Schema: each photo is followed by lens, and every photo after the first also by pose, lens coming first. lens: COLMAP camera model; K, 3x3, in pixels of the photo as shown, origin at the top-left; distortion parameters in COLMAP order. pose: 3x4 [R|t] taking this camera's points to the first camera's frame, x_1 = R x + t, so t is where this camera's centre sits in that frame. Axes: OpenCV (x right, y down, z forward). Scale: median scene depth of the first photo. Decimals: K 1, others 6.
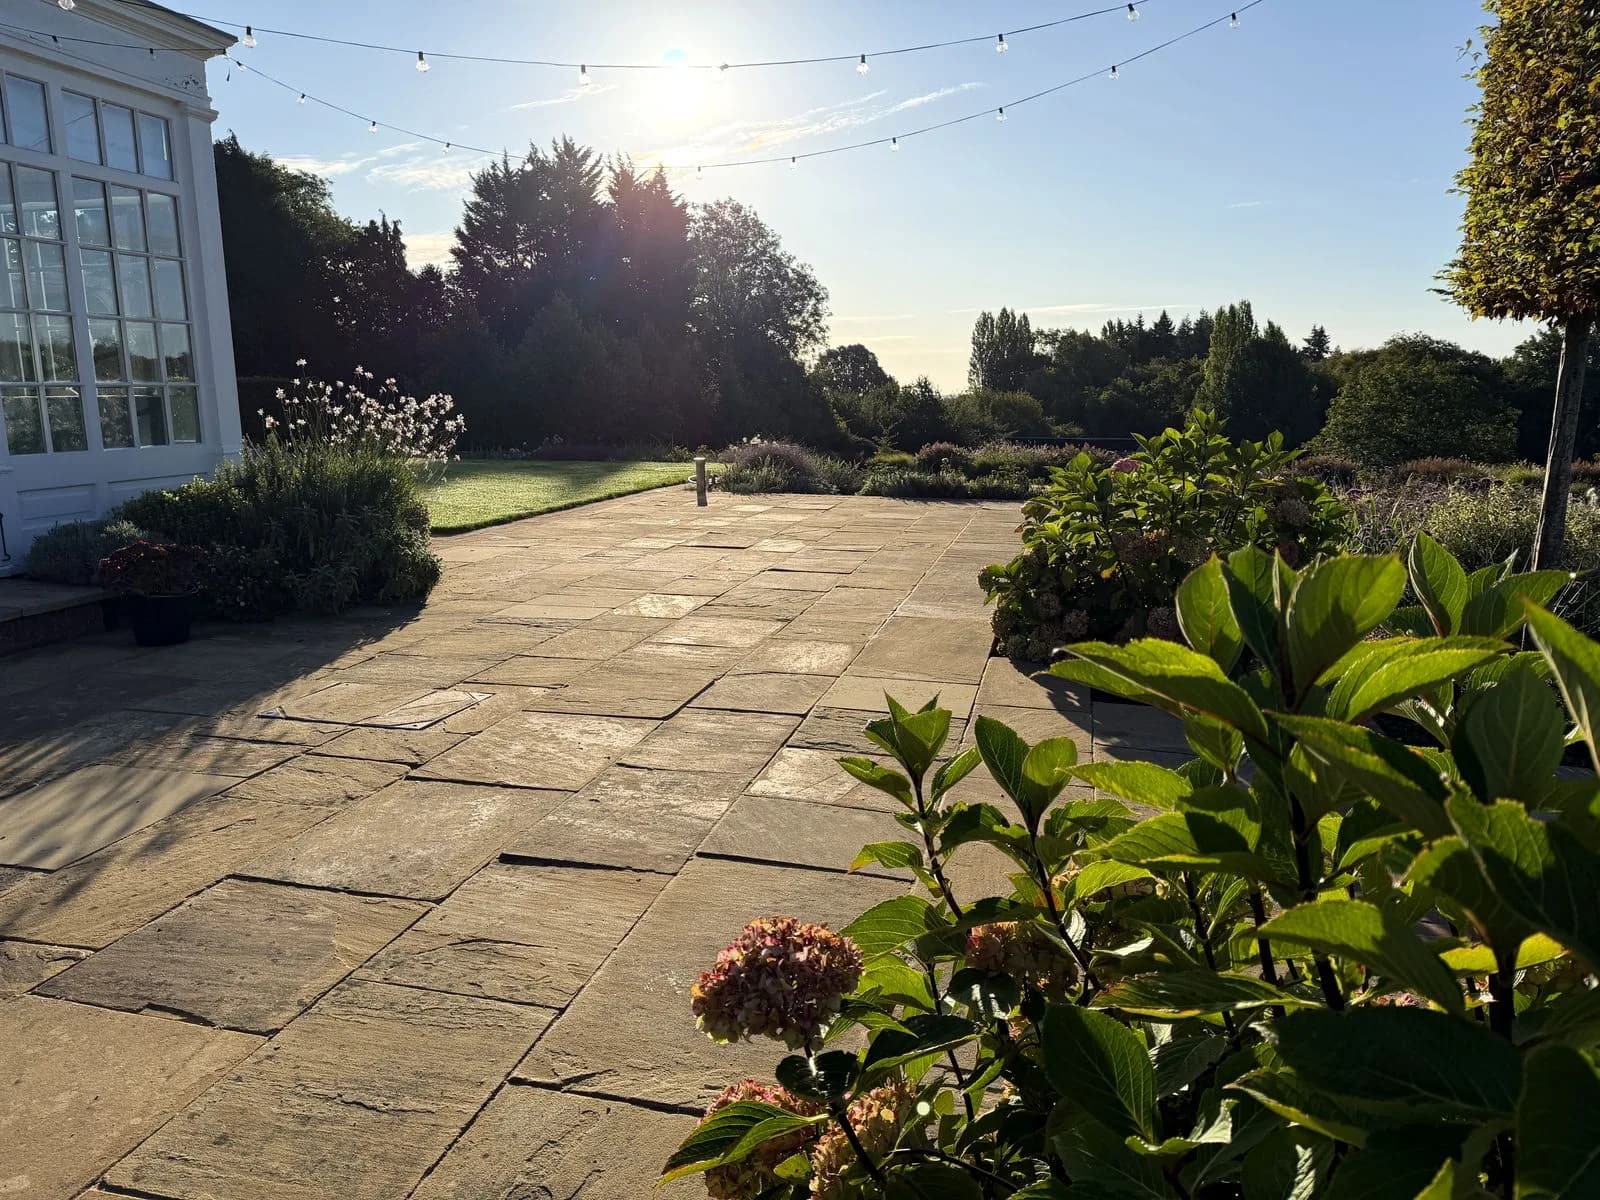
lens RADIAL K [[1165.0, 0, 800.0], [0, 1165.0, 600.0], [0, 0, 1]] dist [0.129623, -0.208017]
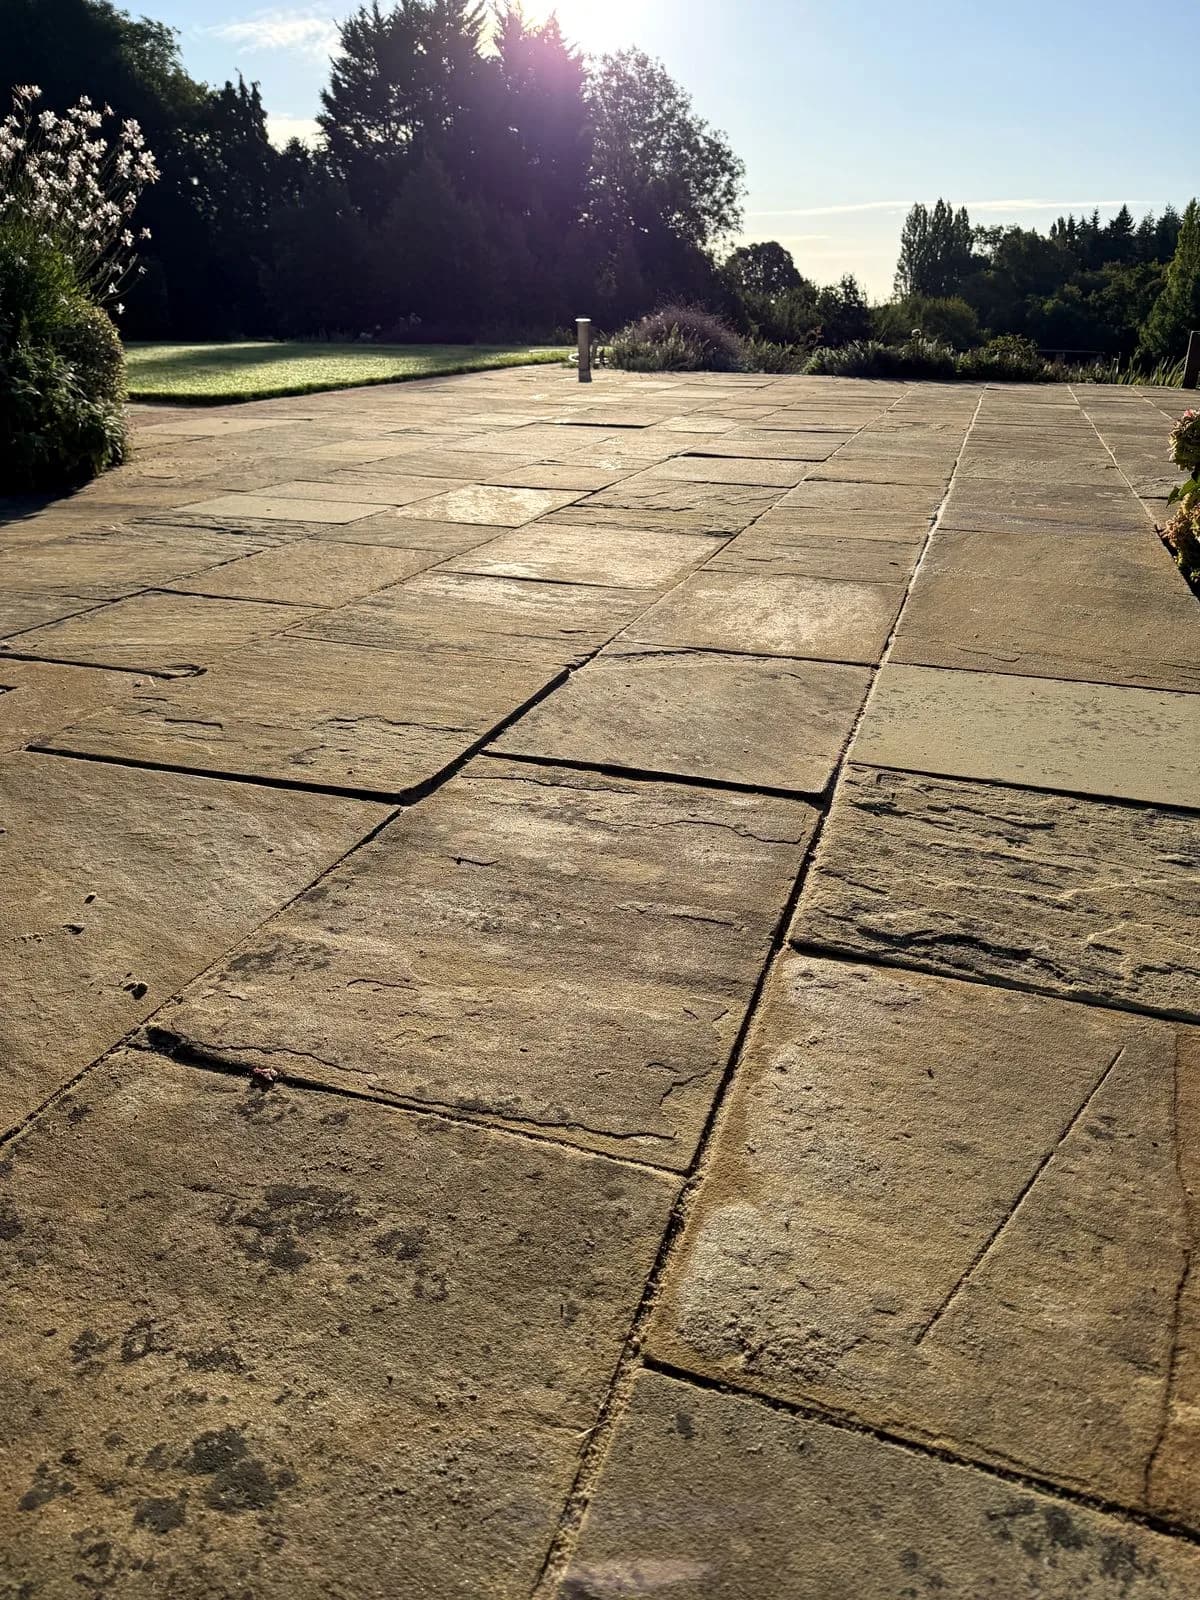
lens RADIAL K [[1165.0, 0, 593.8], [0, 1165.0, 806.0], [0, 0, 1]] dist [0.129623, -0.208017]
pose [[0.996397, 0.037800, -0.075928, -0.026431], [-0.019892, 0.974377, 0.224039, 0.019751], [0.082451, -0.221721, 0.971618, 0.487067]]
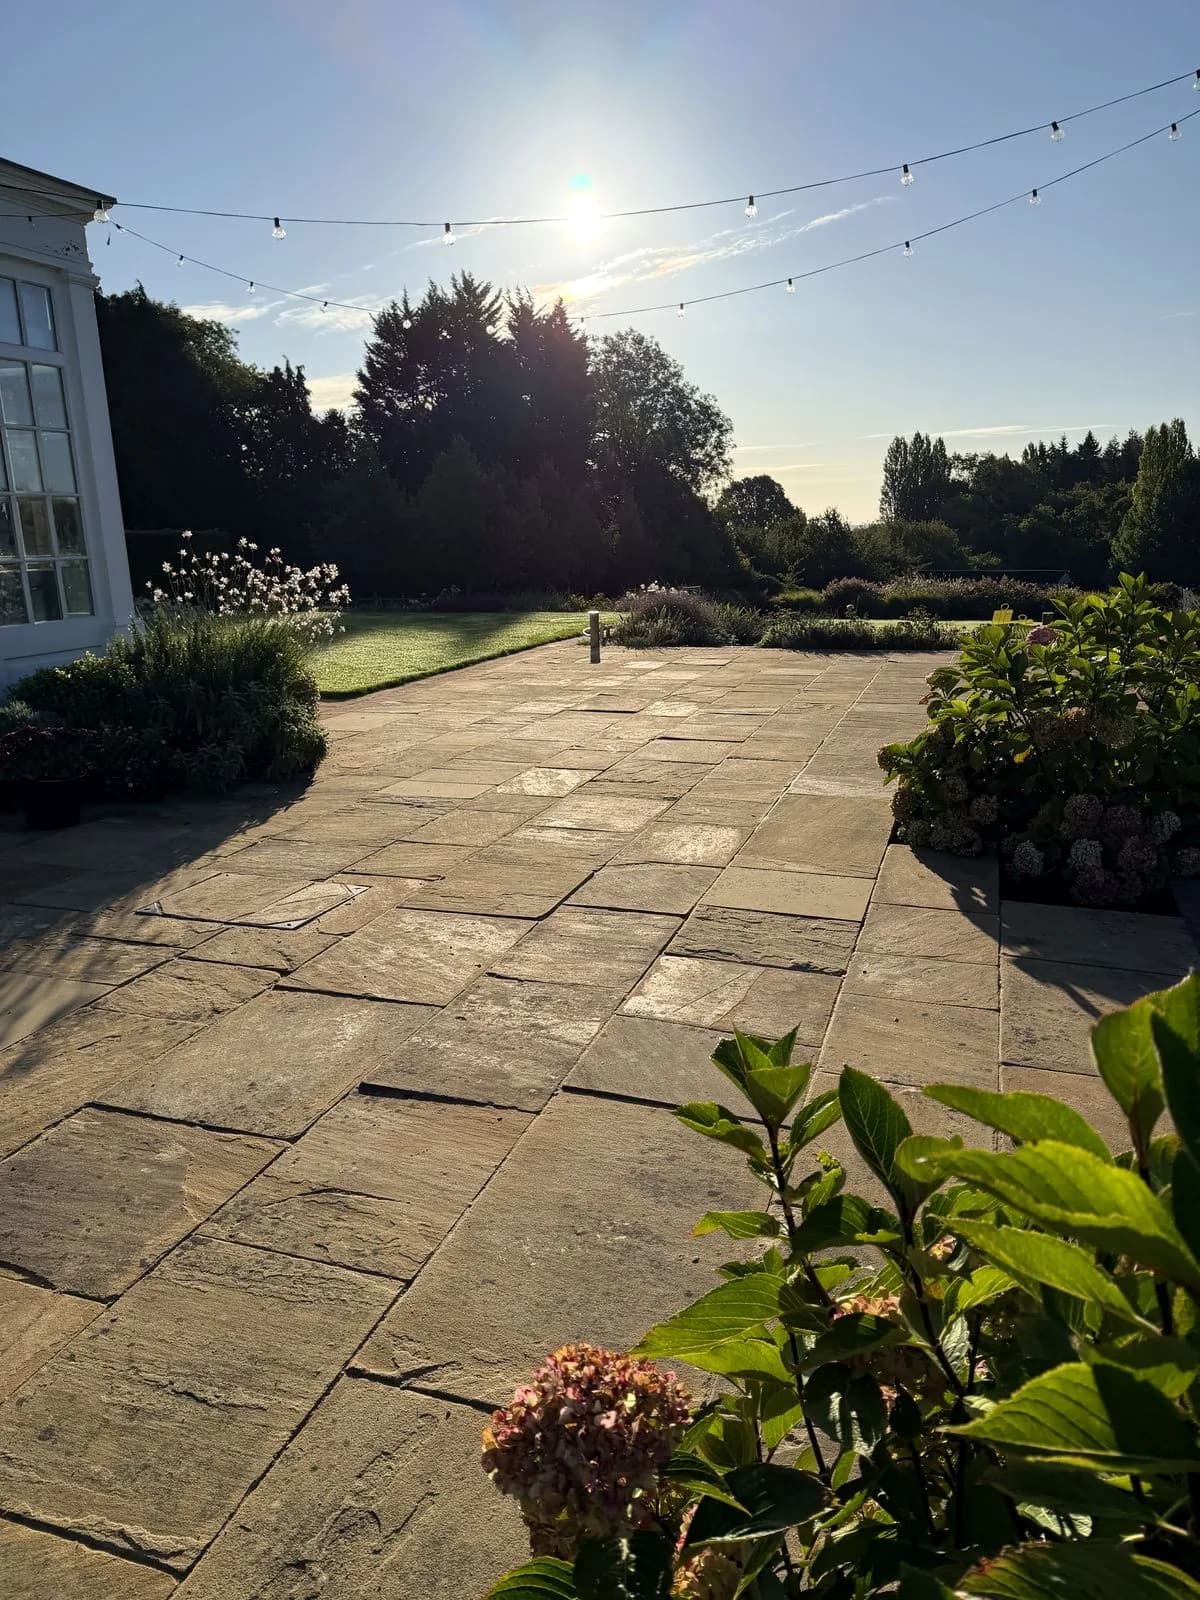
lens RADIAL K [[1165.0, 0, 593.8], [0, 1165.0, 806.0], [0, 0, 1]] dist [0.129623, -0.208017]
pose [[0.995611, -0.000857, -0.093579, 0.013218], [0.006205, 0.998362, 0.056874, -0.032788], [0.093377, -0.057205, 0.993986, 0.039220]]
